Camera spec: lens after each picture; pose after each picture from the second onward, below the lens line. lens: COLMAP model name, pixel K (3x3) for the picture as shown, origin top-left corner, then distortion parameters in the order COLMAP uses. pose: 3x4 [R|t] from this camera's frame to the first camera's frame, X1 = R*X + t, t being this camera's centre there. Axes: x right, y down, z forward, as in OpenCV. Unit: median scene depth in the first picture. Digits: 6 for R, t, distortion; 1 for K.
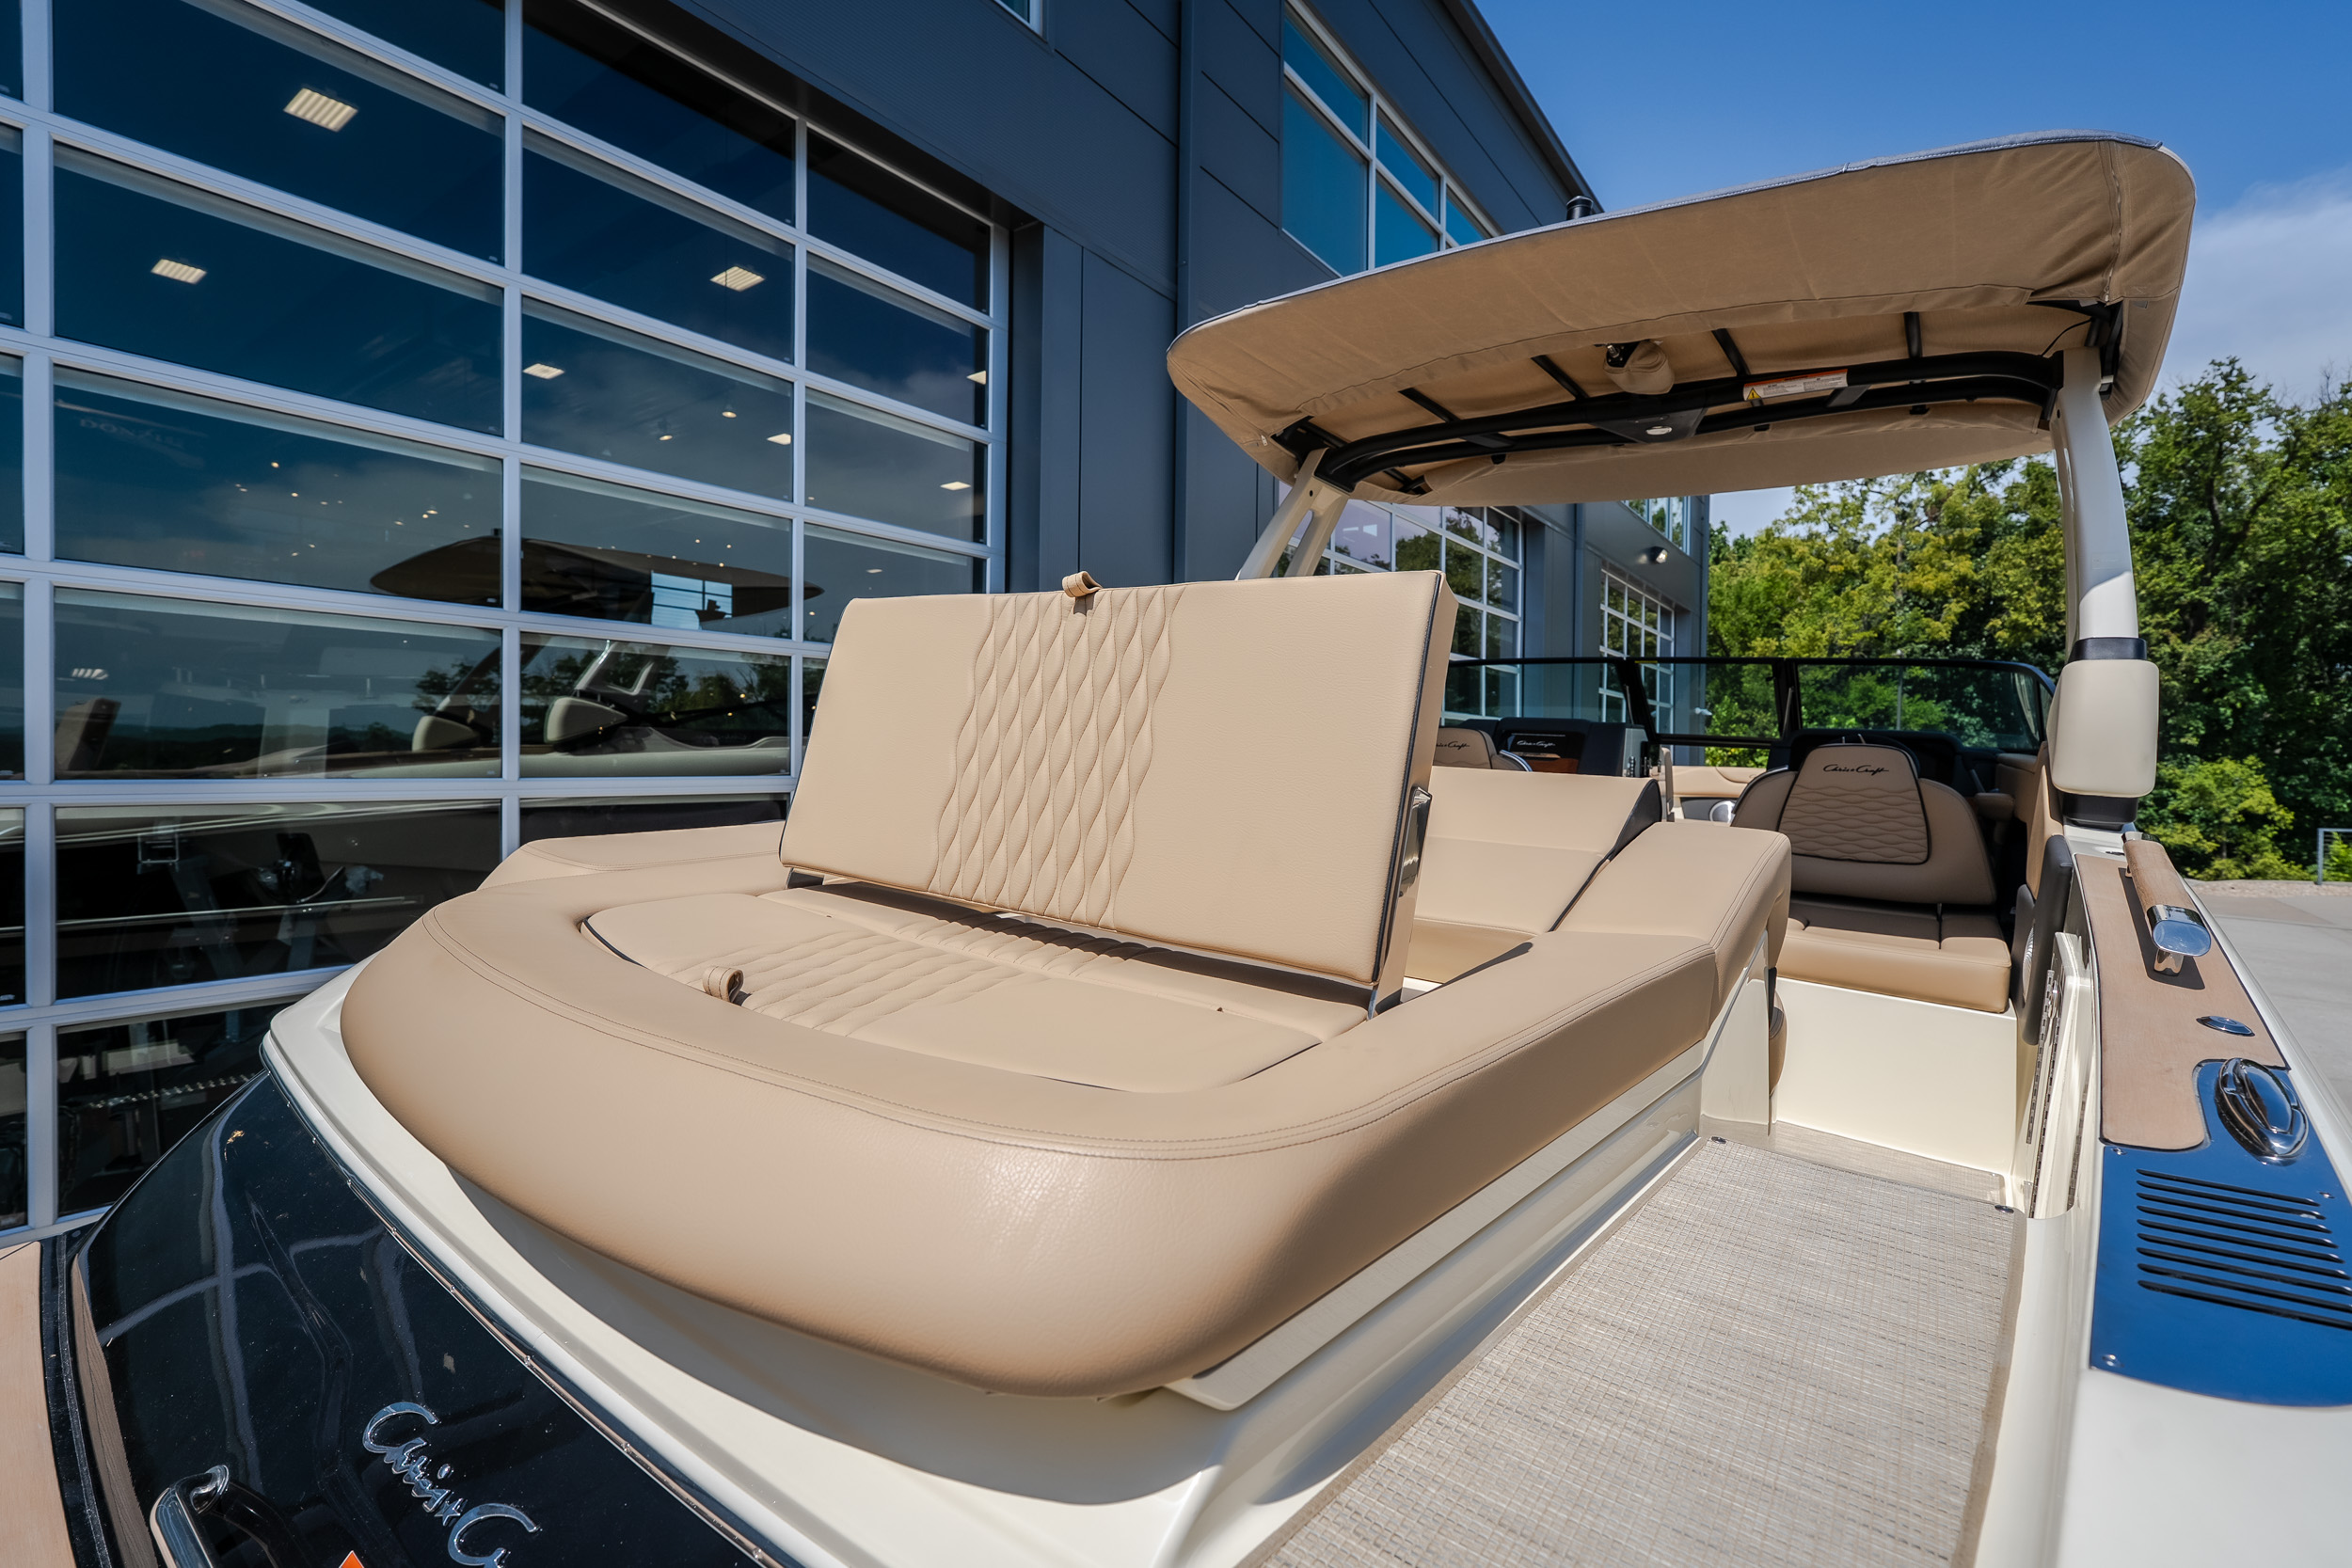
lens RADIAL K [[1051.6, 0, 1178.6], [0, 1051.6, 779.2], [0, 0, 1]] dist [-0.003420, -0.000113]
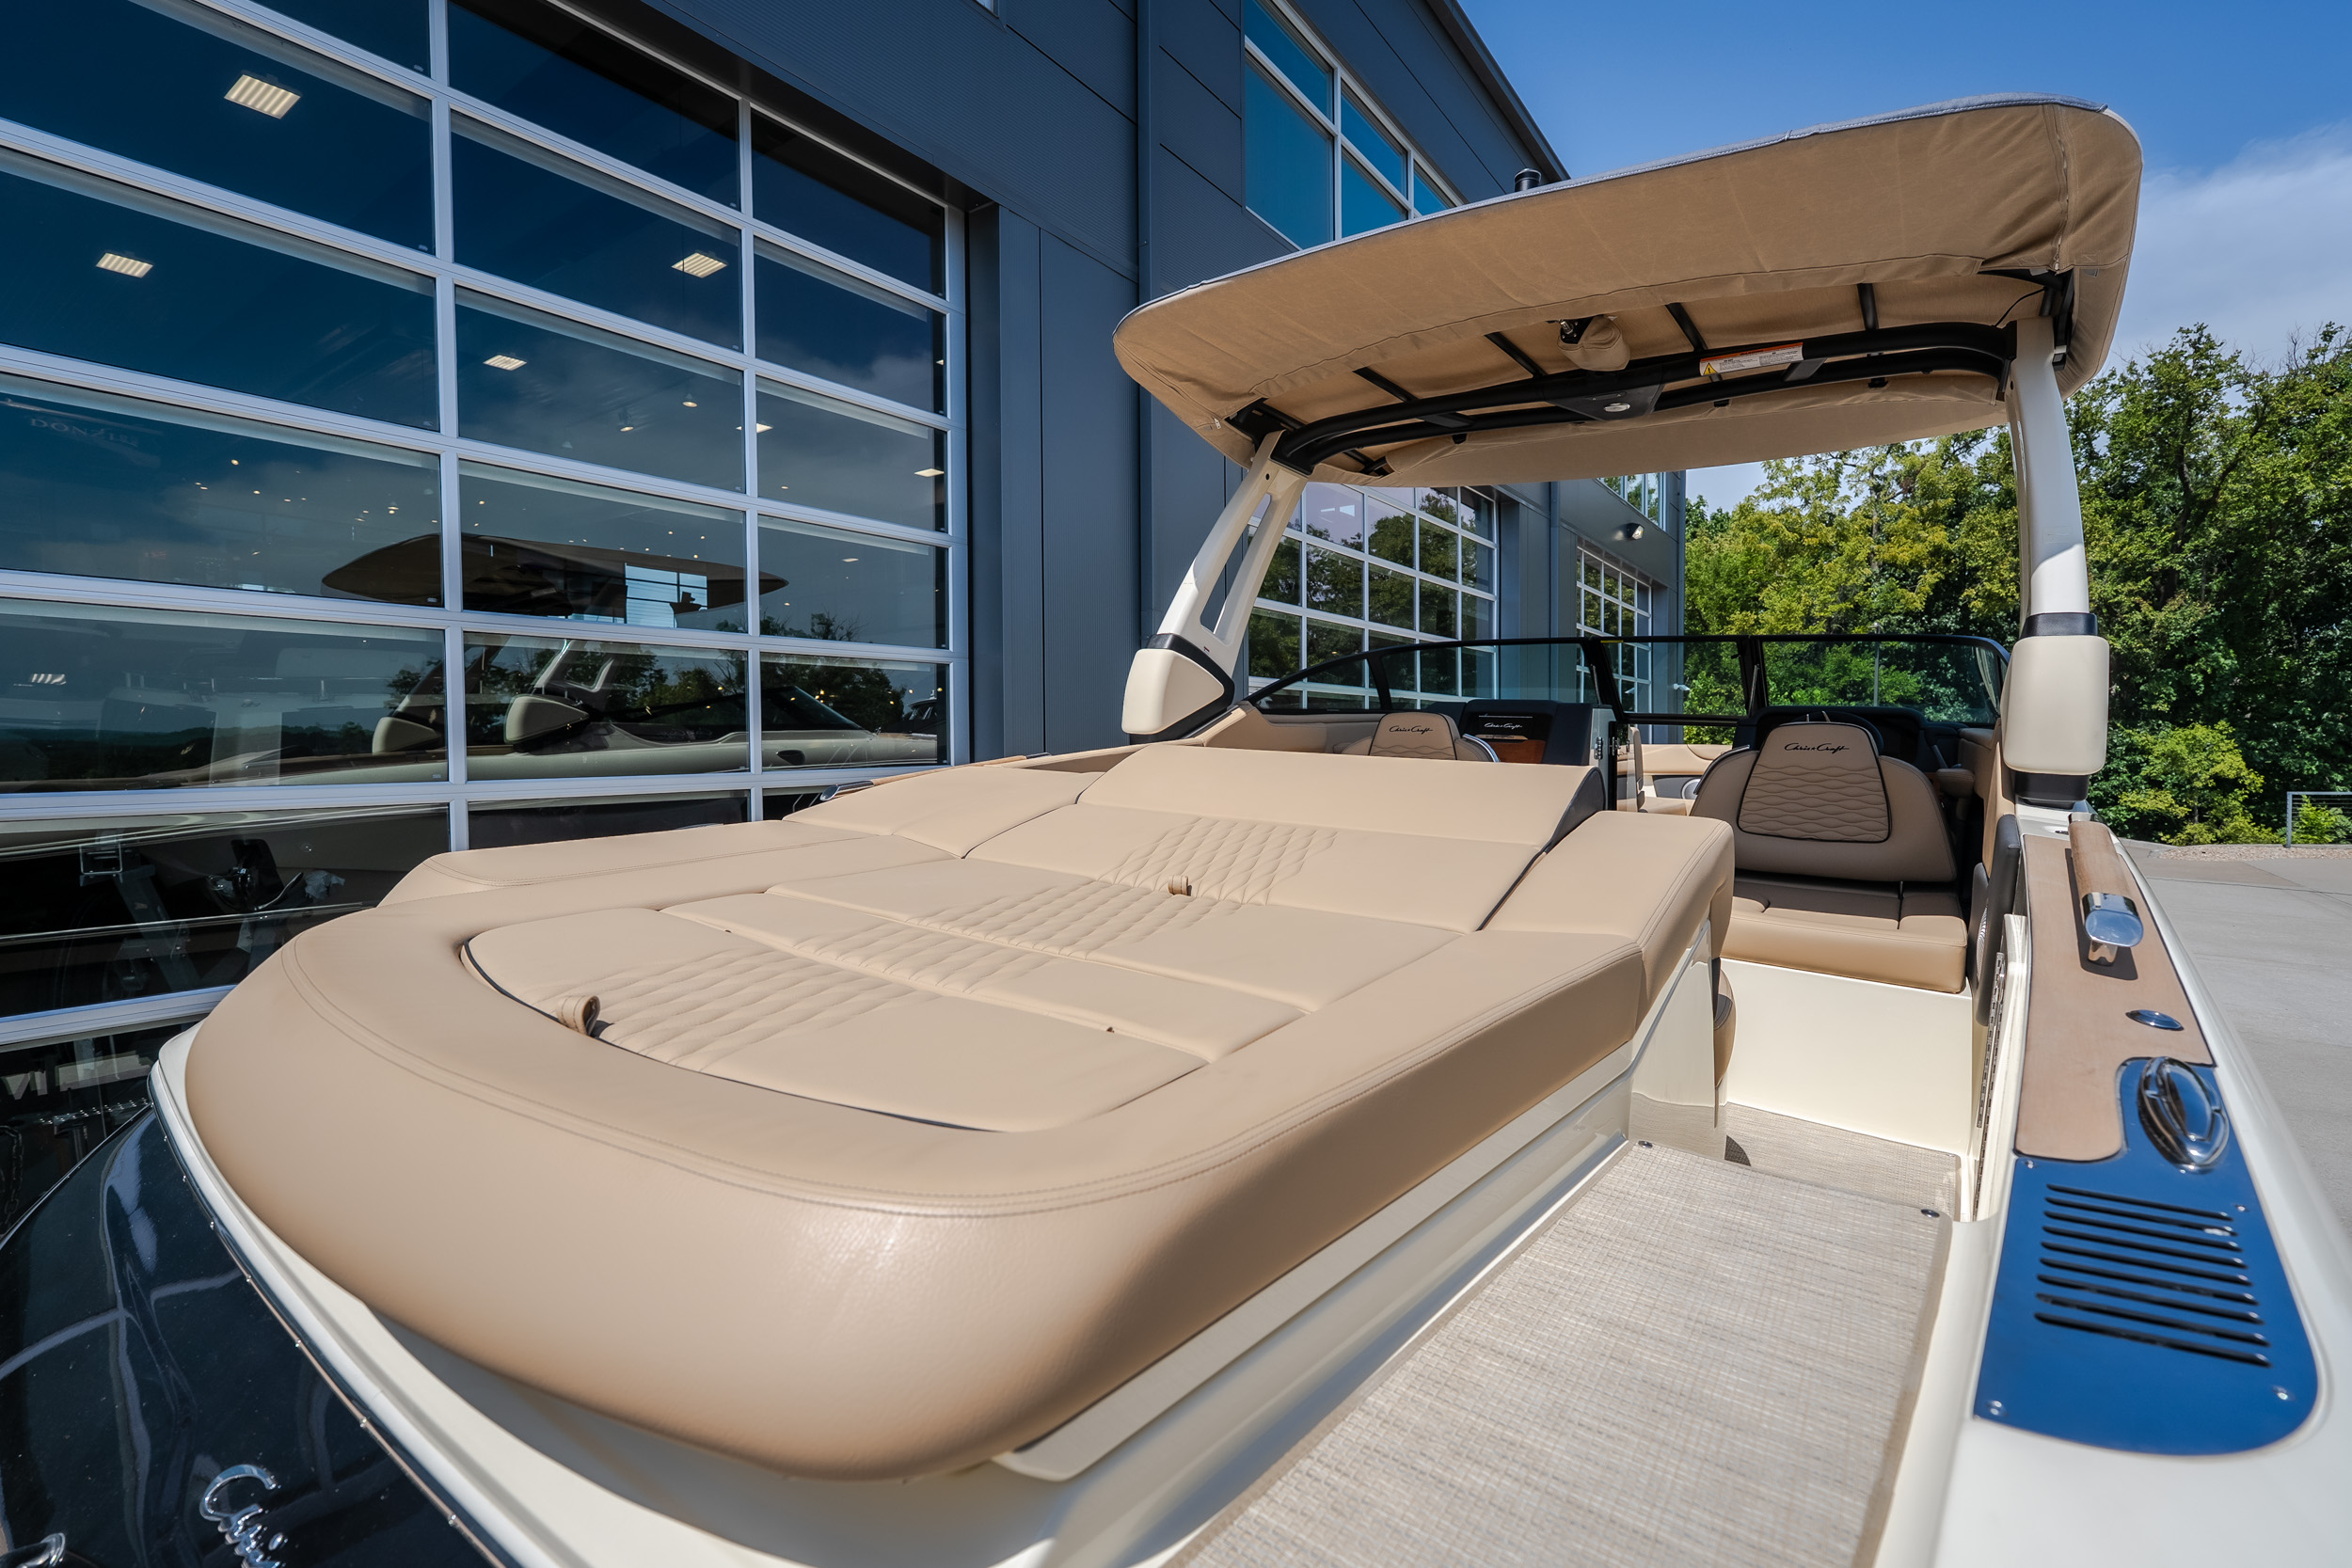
lens RADIAL K [[1052.2, 0, 1176.9], [0, 1052.2, 778.8], [0, 0, 1]] dist [-0.004744, 0.000920]
pose [[0.999736, -0.019296, 0.012478, 0.005005], [0.019111, 0.999708, 0.014802, -0.001117], [-0.012760, -0.014560, 0.999813, 0.002566]]
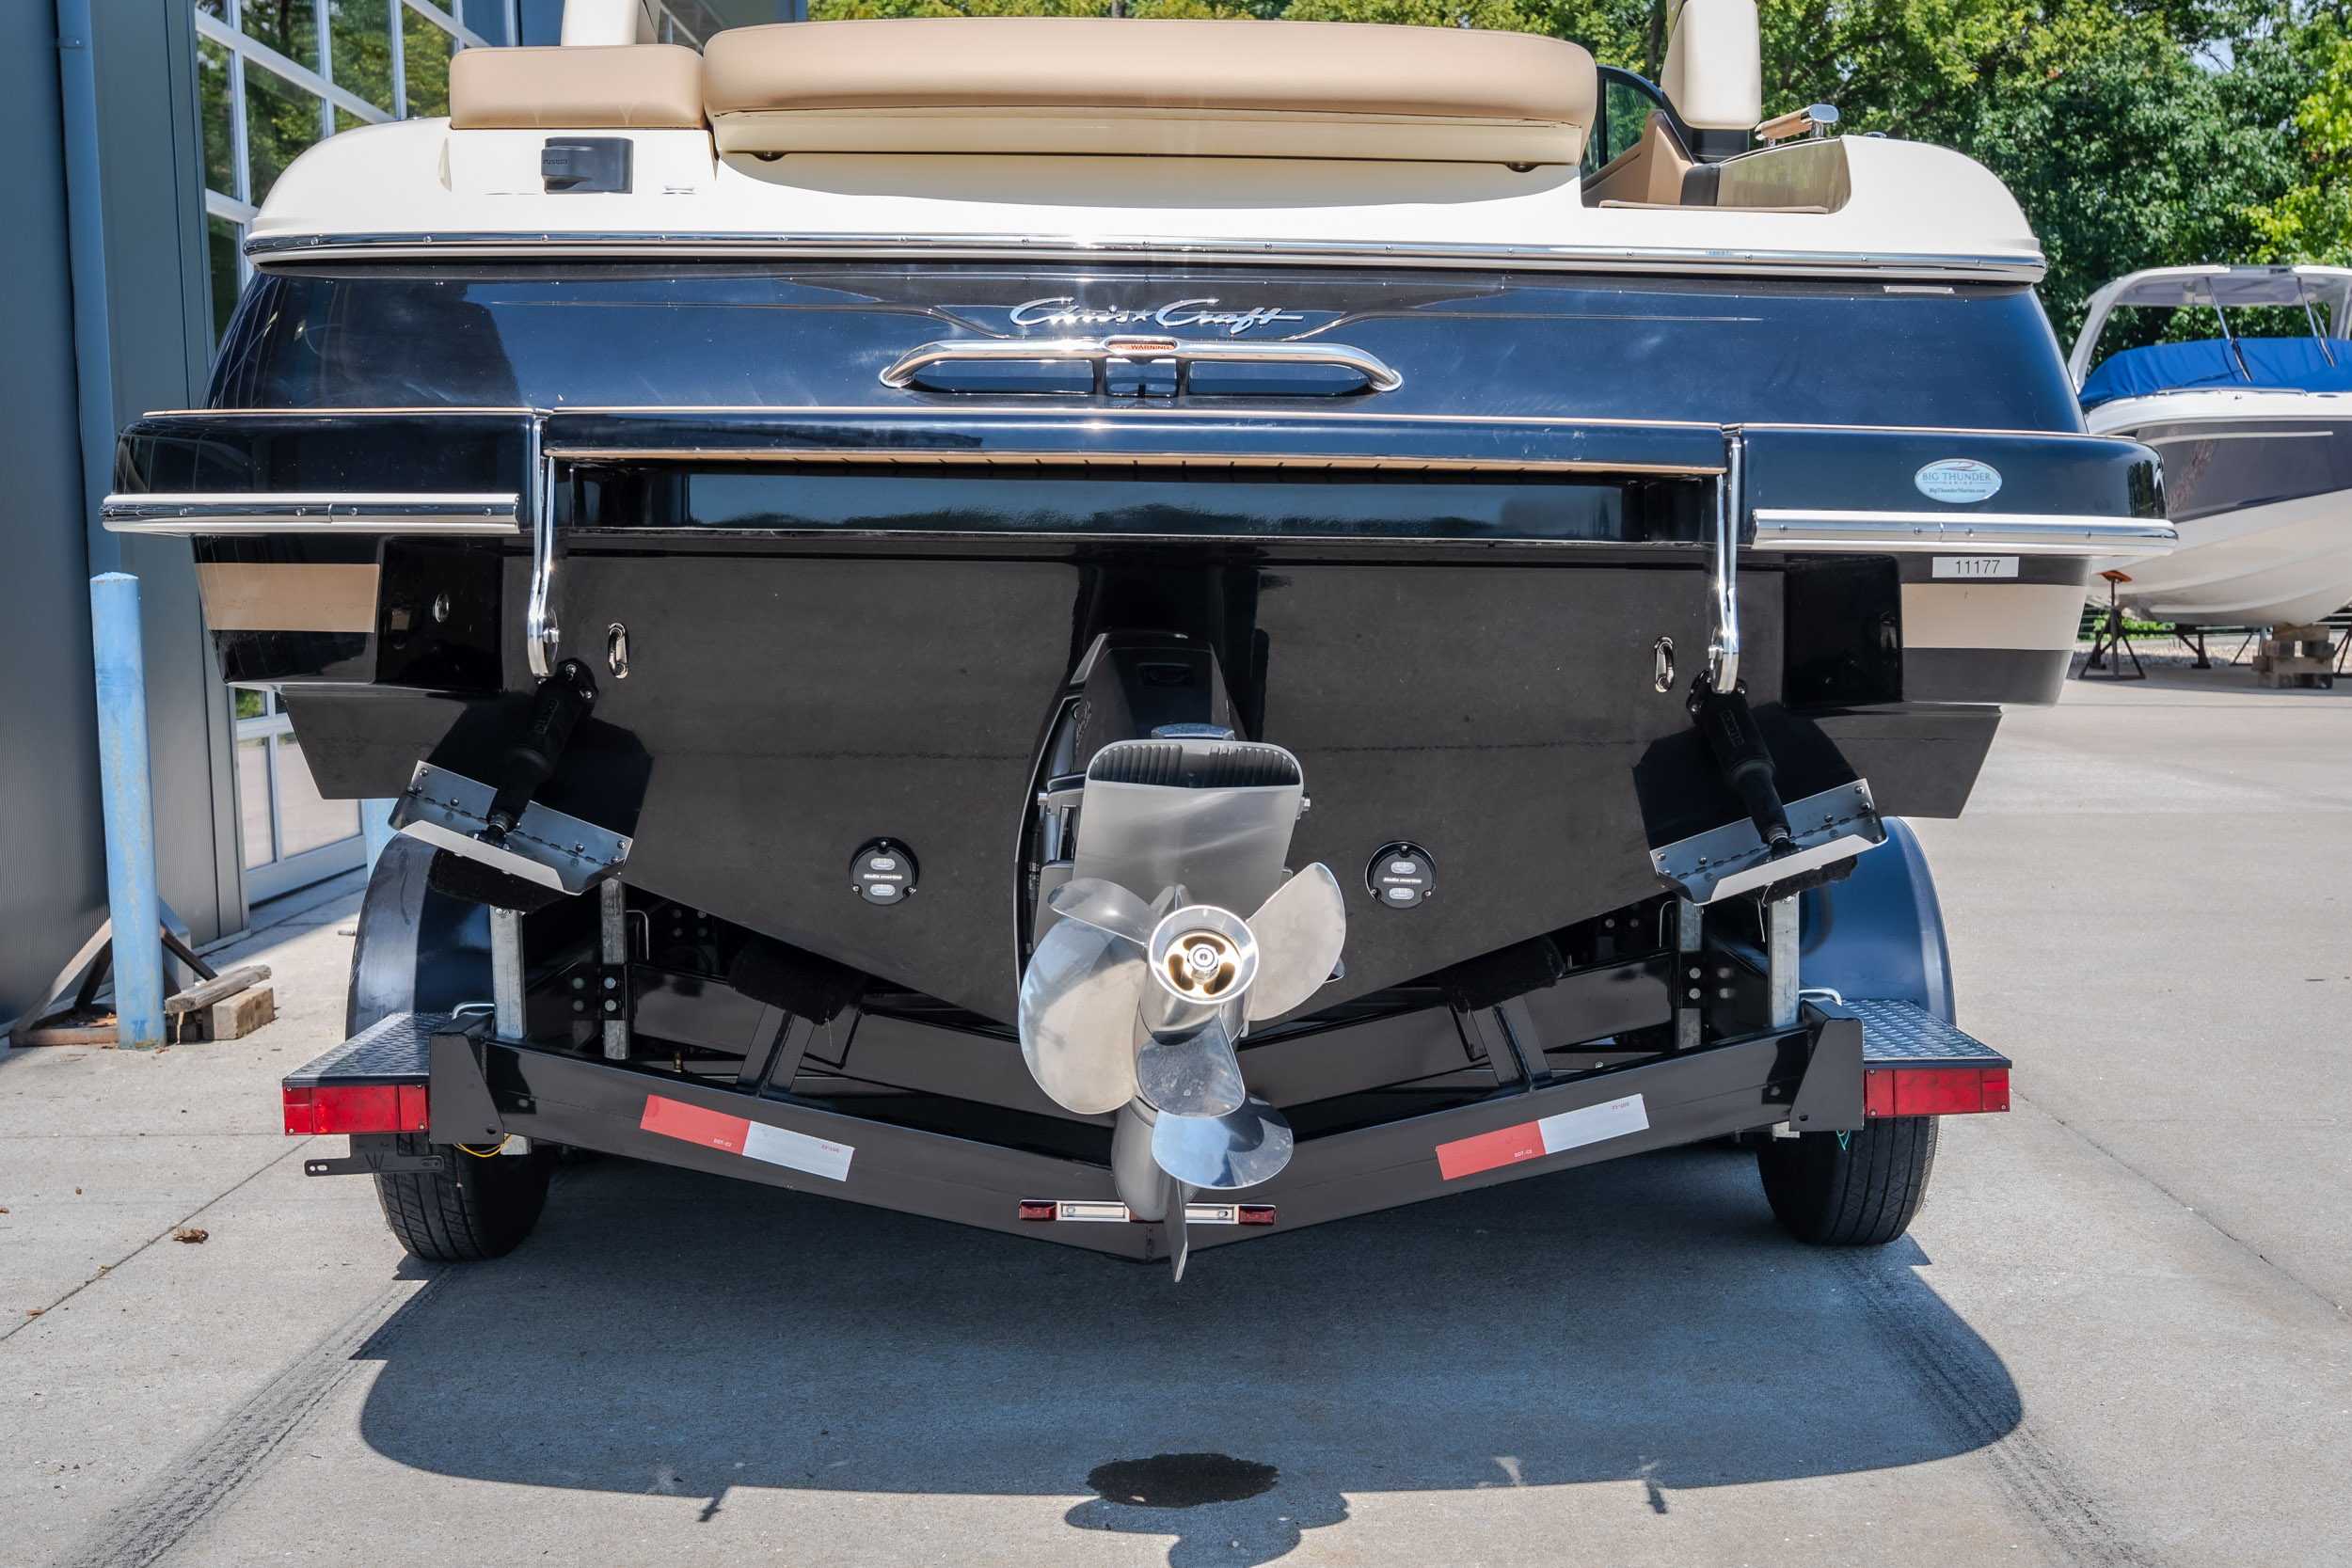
lens RADIAL K [[3160.5, 0, 1176.0], [0, 3160.5, 784.0], [0, 0, 1]] dist [0.010479, -0.026742]
pose [[0.807770, -0.081388, 0.583853, -0.161825], [0.055334, 0.996519, 0.062357, 0.050157], [-0.586895, -0.018063, 0.809461, -0.137382]]
